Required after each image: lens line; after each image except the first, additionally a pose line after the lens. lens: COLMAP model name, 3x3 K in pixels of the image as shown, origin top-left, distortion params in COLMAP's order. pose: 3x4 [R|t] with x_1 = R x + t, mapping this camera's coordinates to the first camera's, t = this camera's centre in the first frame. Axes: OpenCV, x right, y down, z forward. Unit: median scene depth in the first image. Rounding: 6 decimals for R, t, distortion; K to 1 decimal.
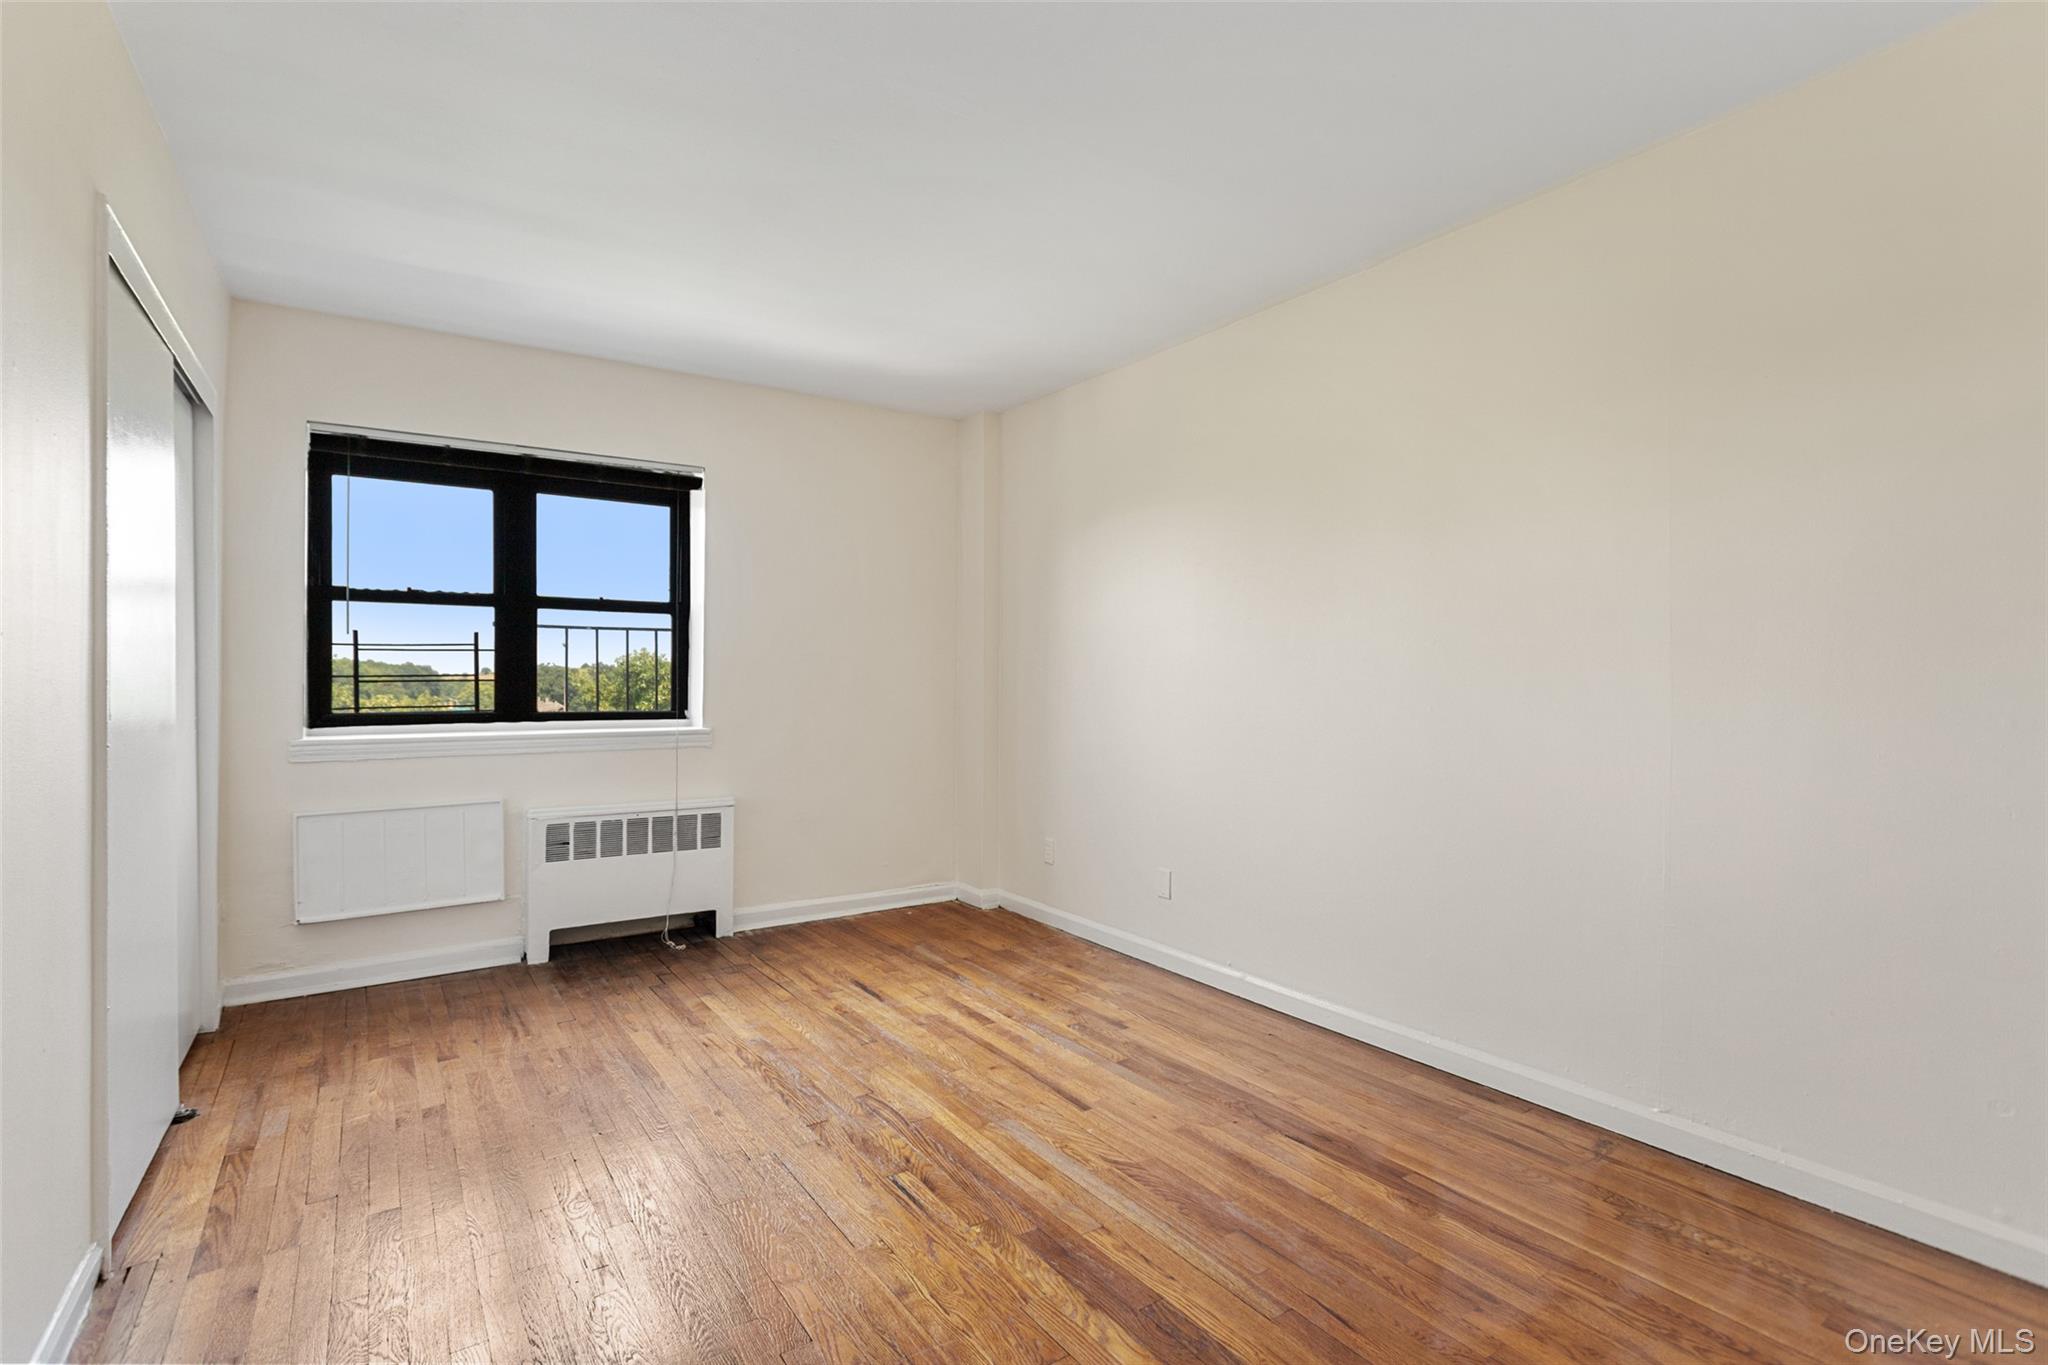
lens RADIAL K [[963.0, 0, 1018.9], [0, 963.0, 704.5], [0, 0, 1]] dist [0.000667, 0.000390]
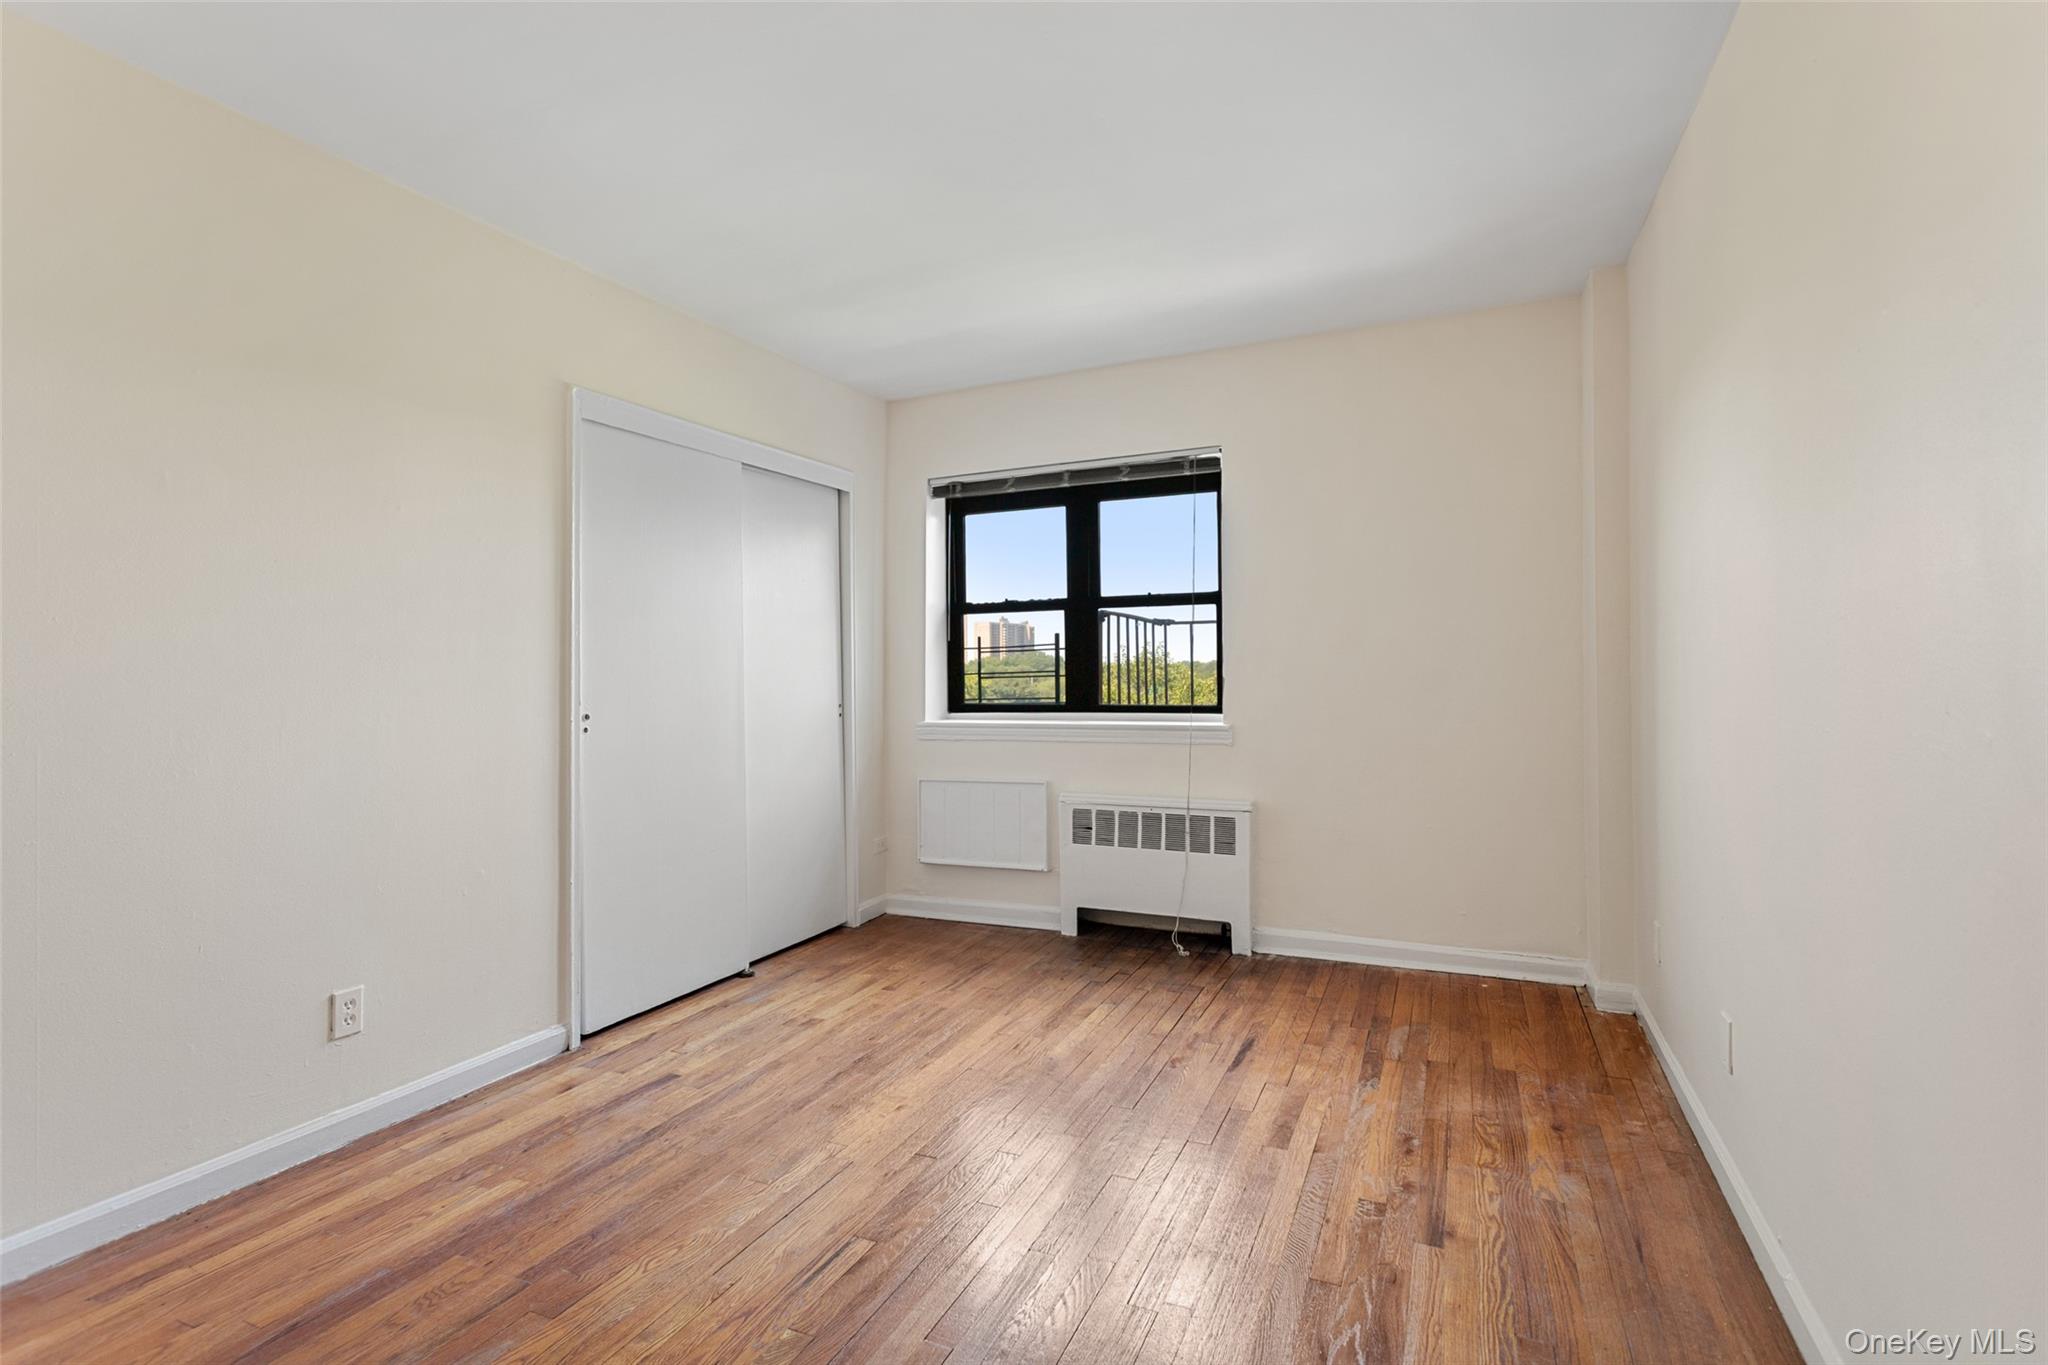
lens RADIAL K [[965.5, 0, 1019.3], [0, 965.5, 679.9], [0, 0, 1]] dist [-0.000211, 0.000243]
pose [[0.527921, -0.005122, -0.849278, 0.398721], [-0.009615, 0.999882, -0.012008, -0.006085], [0.849239, 0.014505, 0.527810, 0.373024]]
